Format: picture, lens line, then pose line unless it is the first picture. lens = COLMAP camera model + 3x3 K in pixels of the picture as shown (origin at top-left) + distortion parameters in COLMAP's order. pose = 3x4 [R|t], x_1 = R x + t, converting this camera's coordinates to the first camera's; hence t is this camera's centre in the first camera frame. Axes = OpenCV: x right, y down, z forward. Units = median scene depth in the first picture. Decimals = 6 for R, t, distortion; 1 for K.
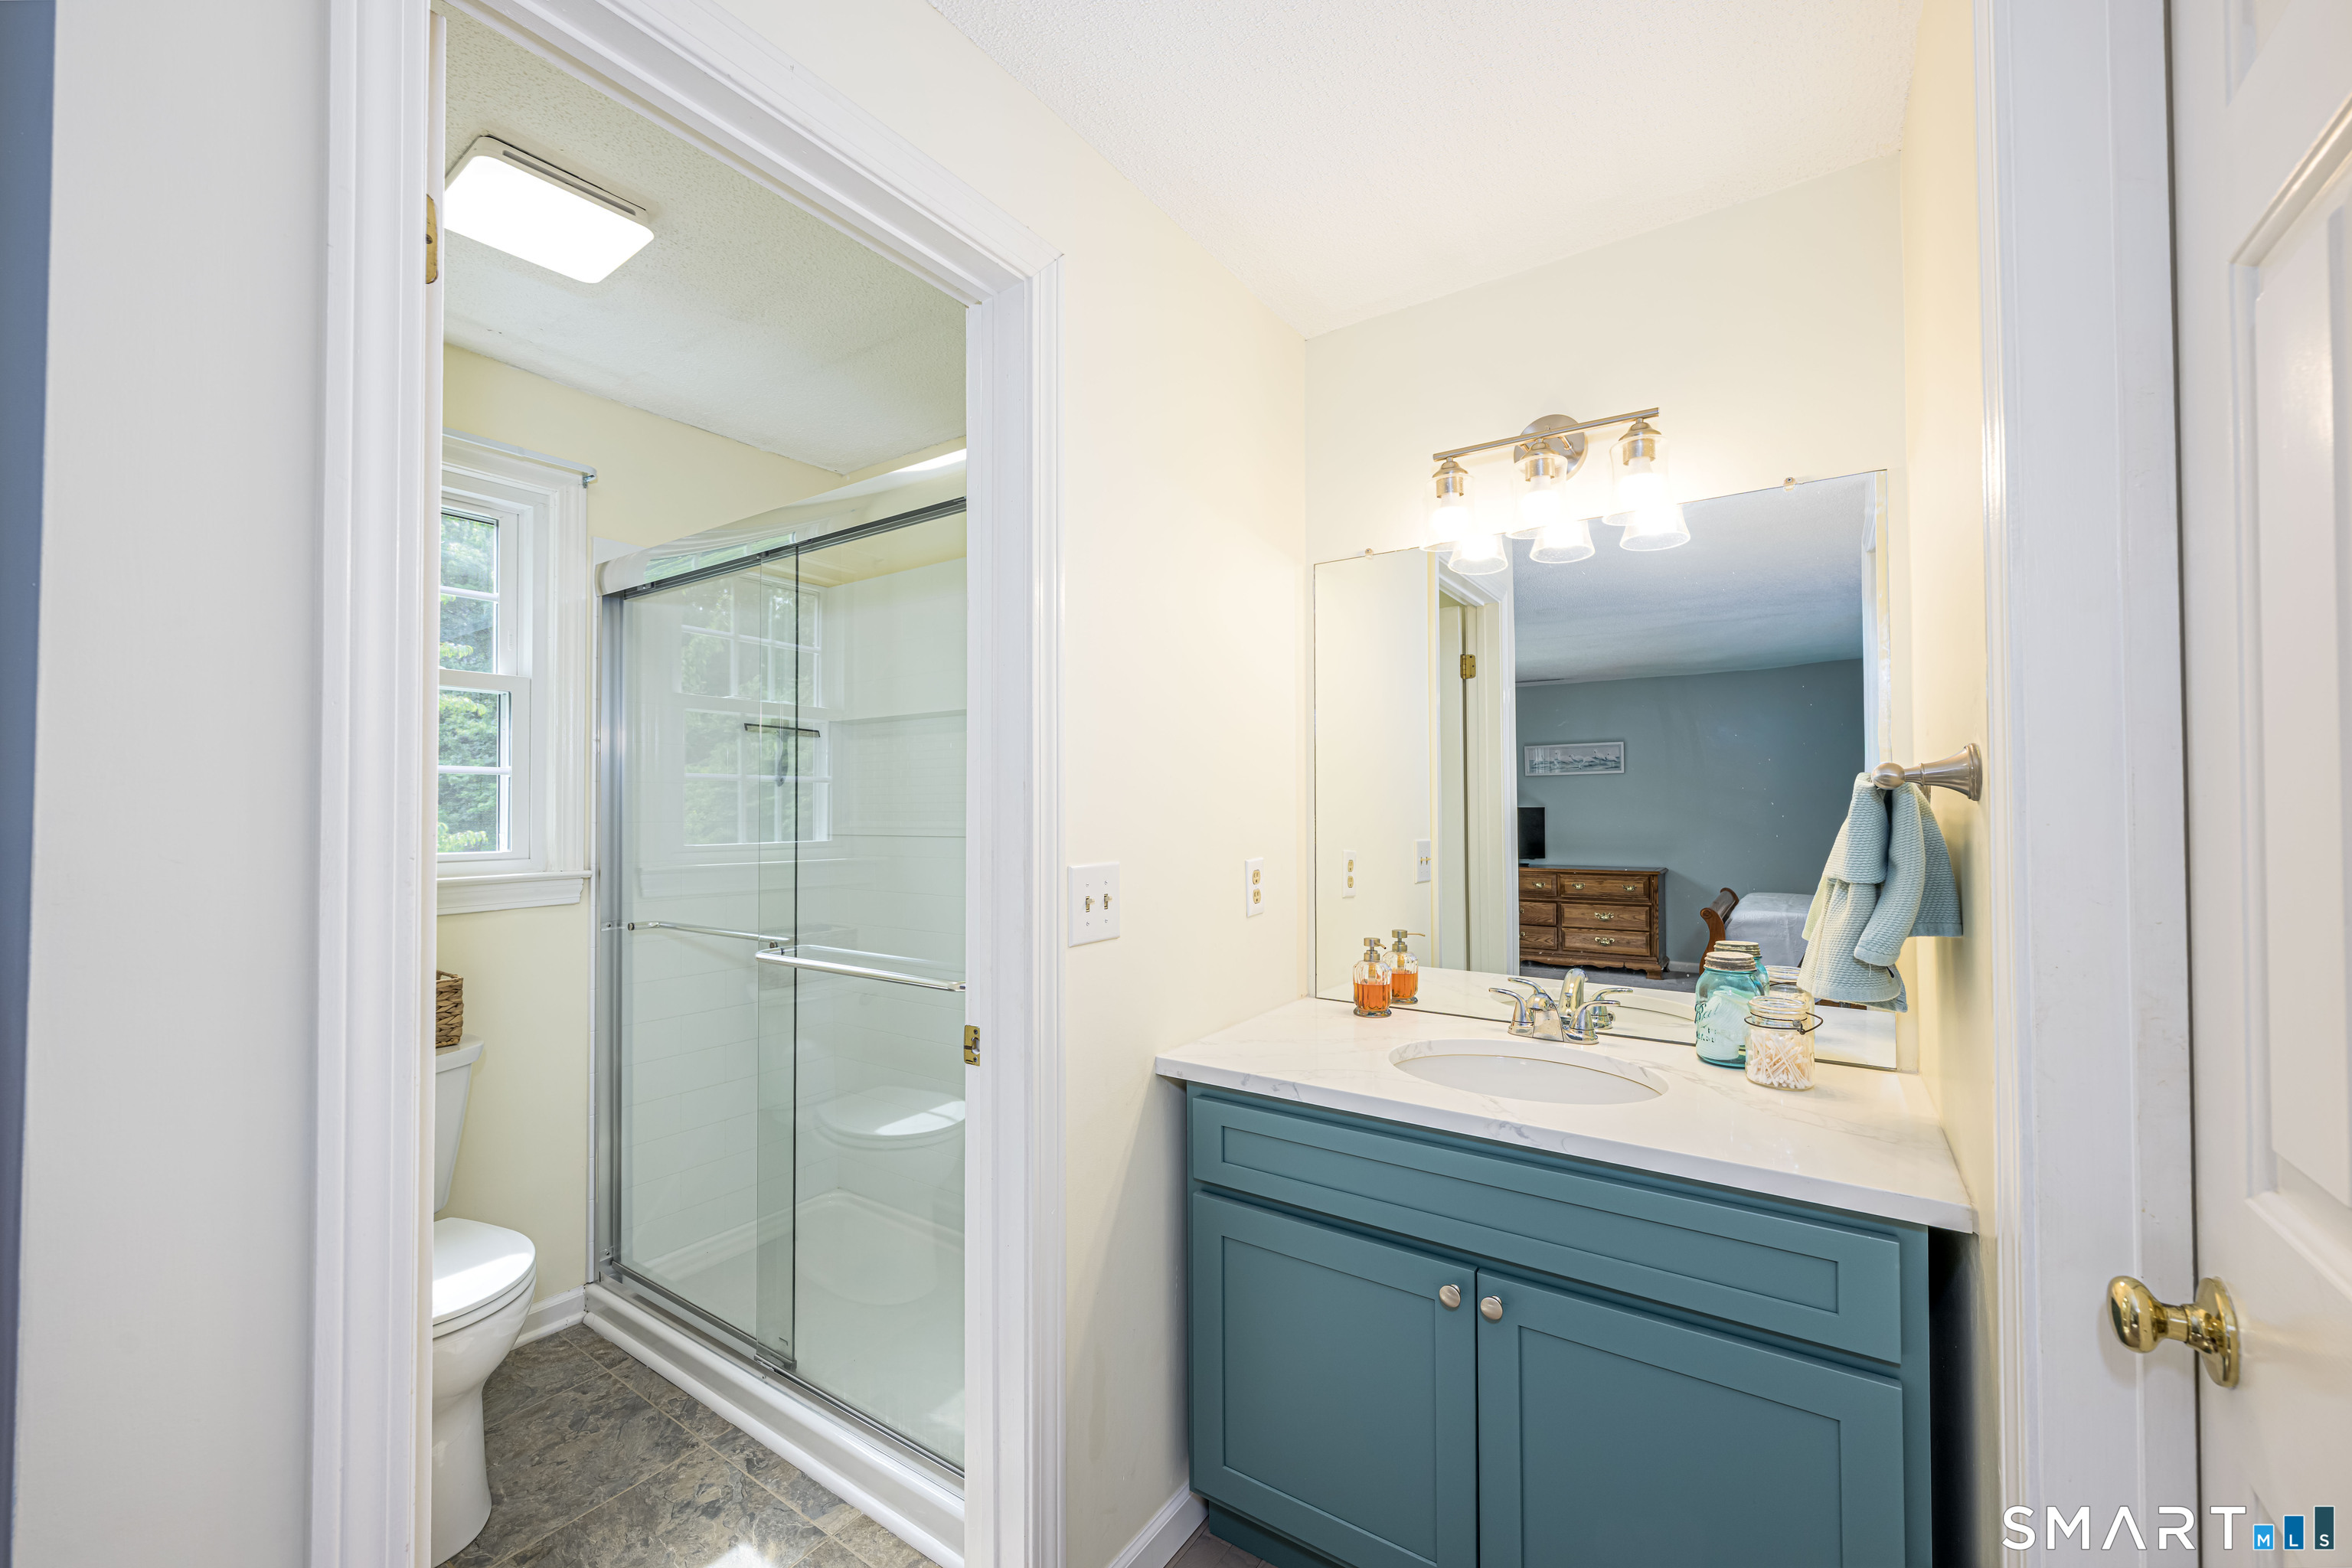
lens RADIAL K [[941.1, 0, 1162.6], [0, 941.1, 788.6], [0, 0, 1]] dist [0.000122, 0.000266]
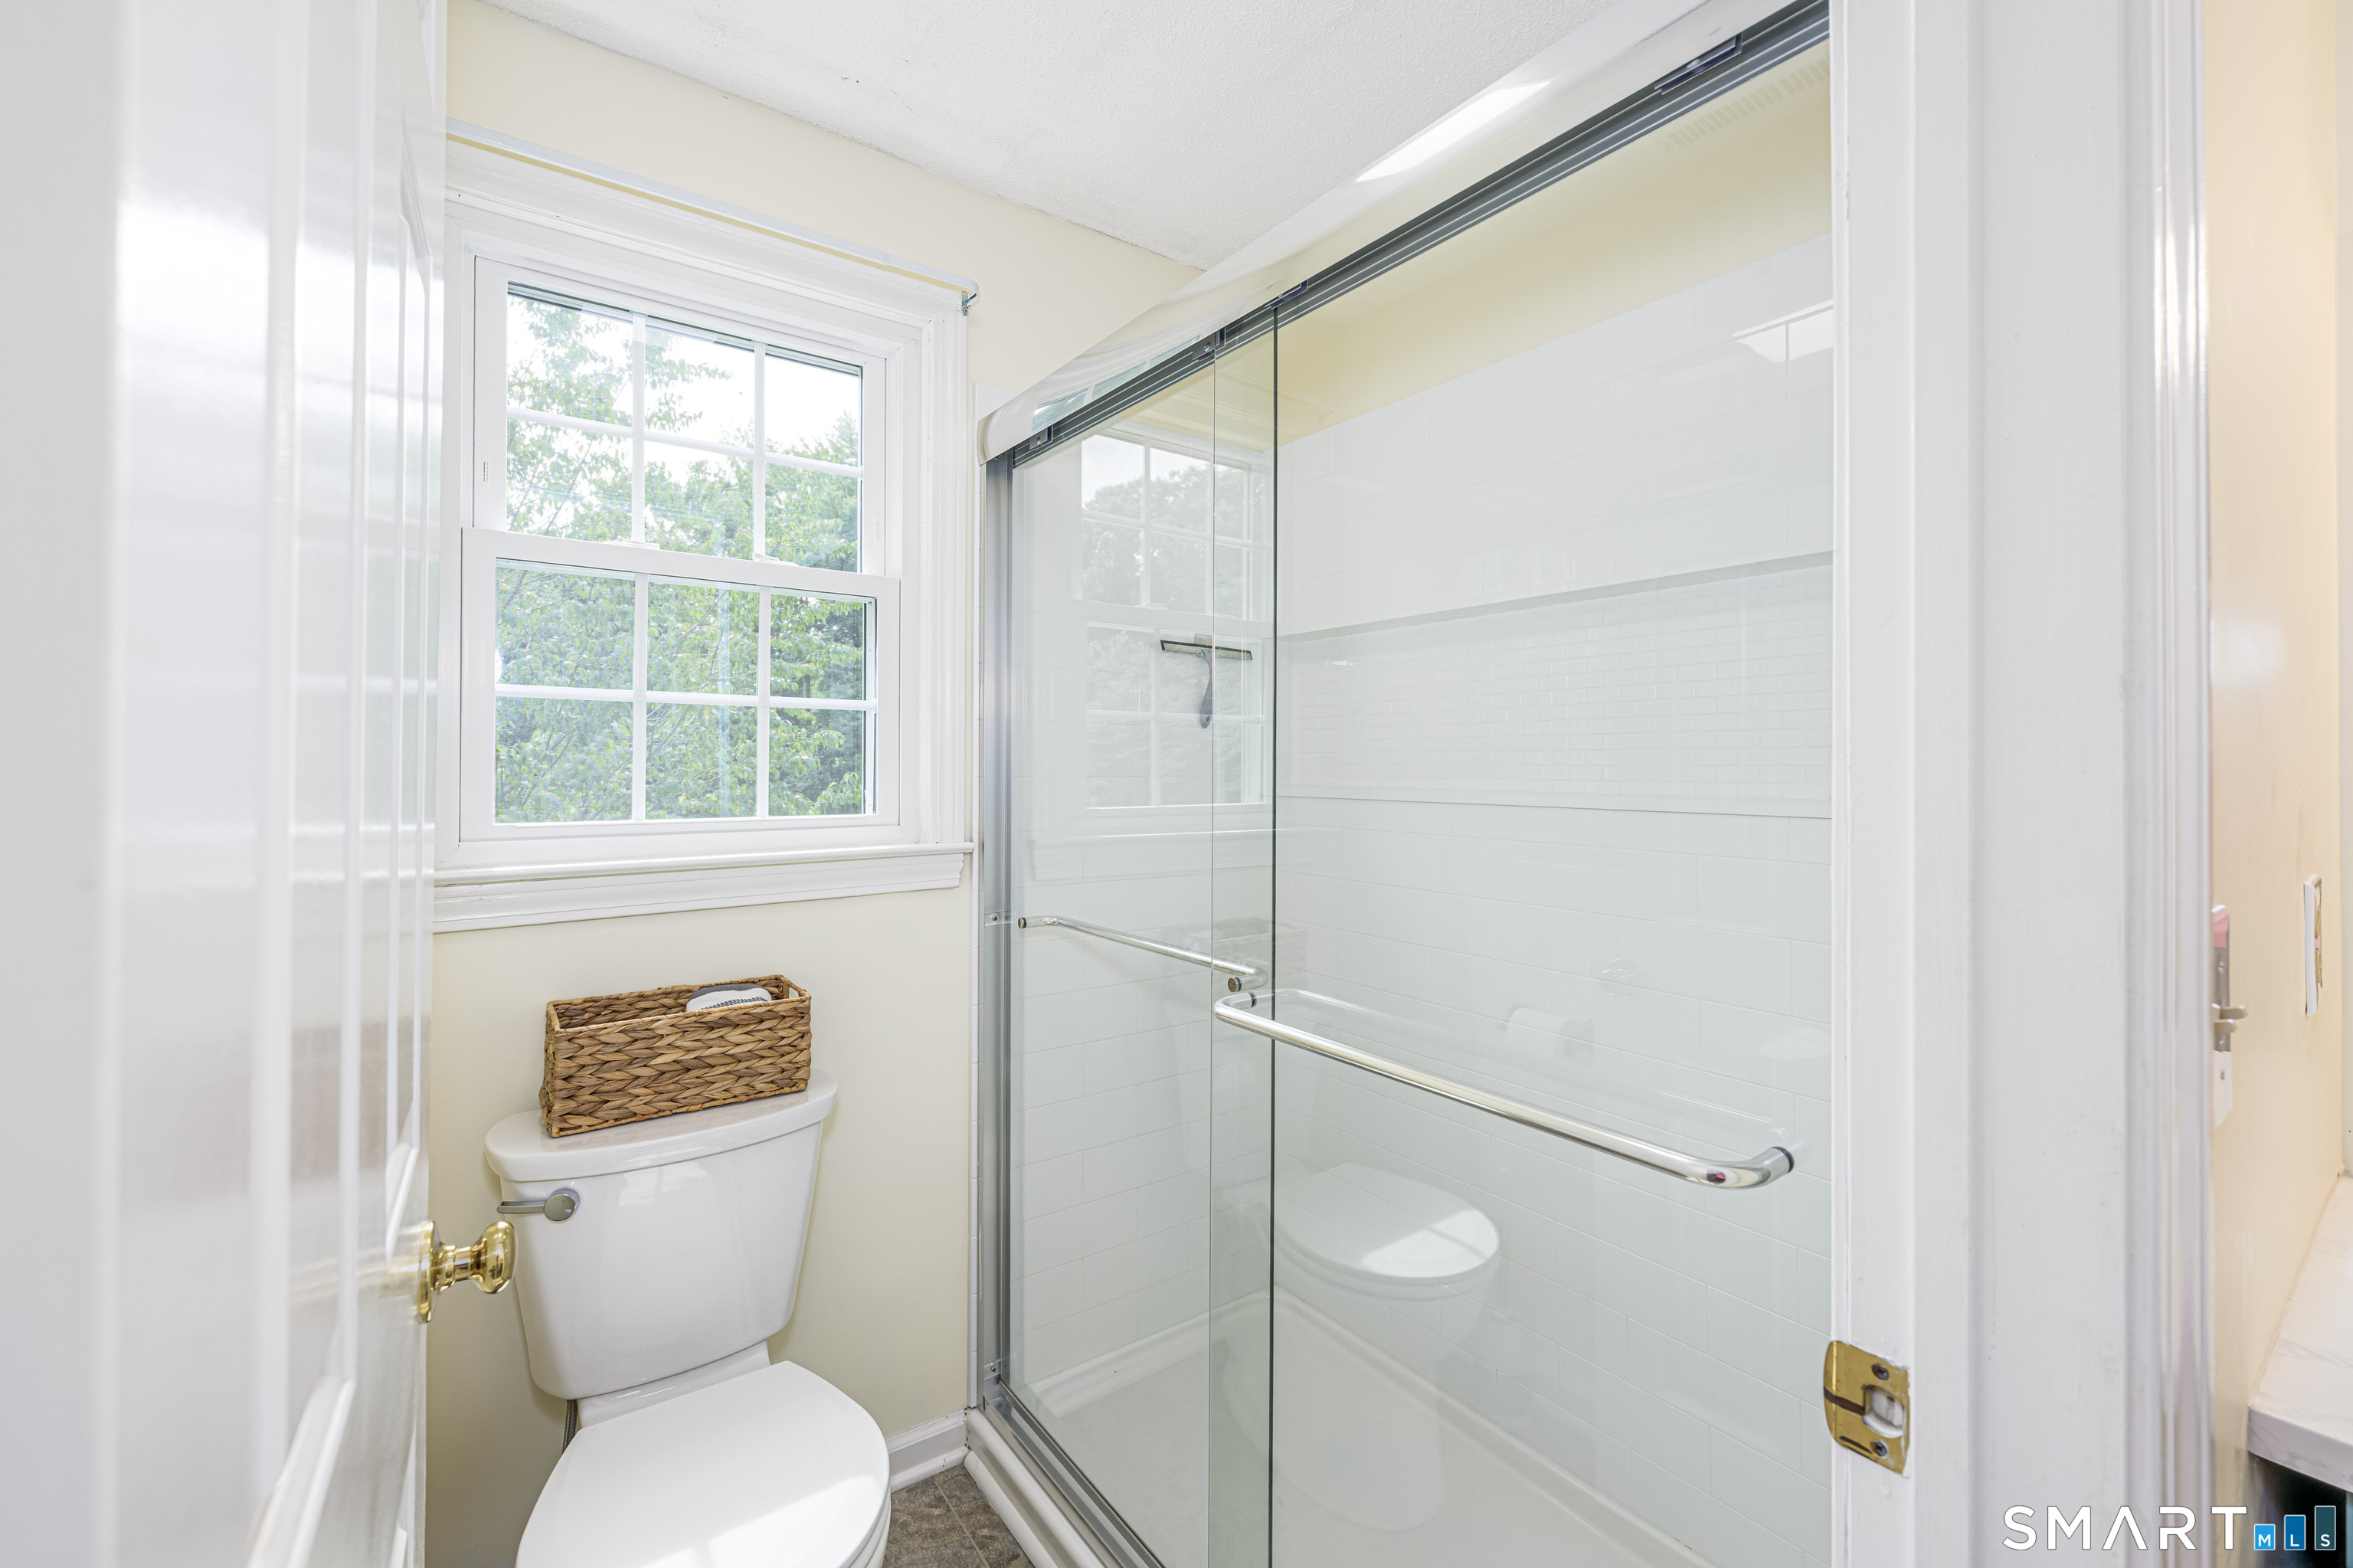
lens RADIAL K [[979.4, 0, 1224.8], [0, 979.4, 745.0], [0, 0, 1]] dist [0.000023, -0.000076]
pose [[0.954852, 0.001991, -0.297076, -0.197539], [-0.000431, 0.999986, 0.005316, 0.007701], [0.297083, -0.004948, 0.954839, 0.336908]]
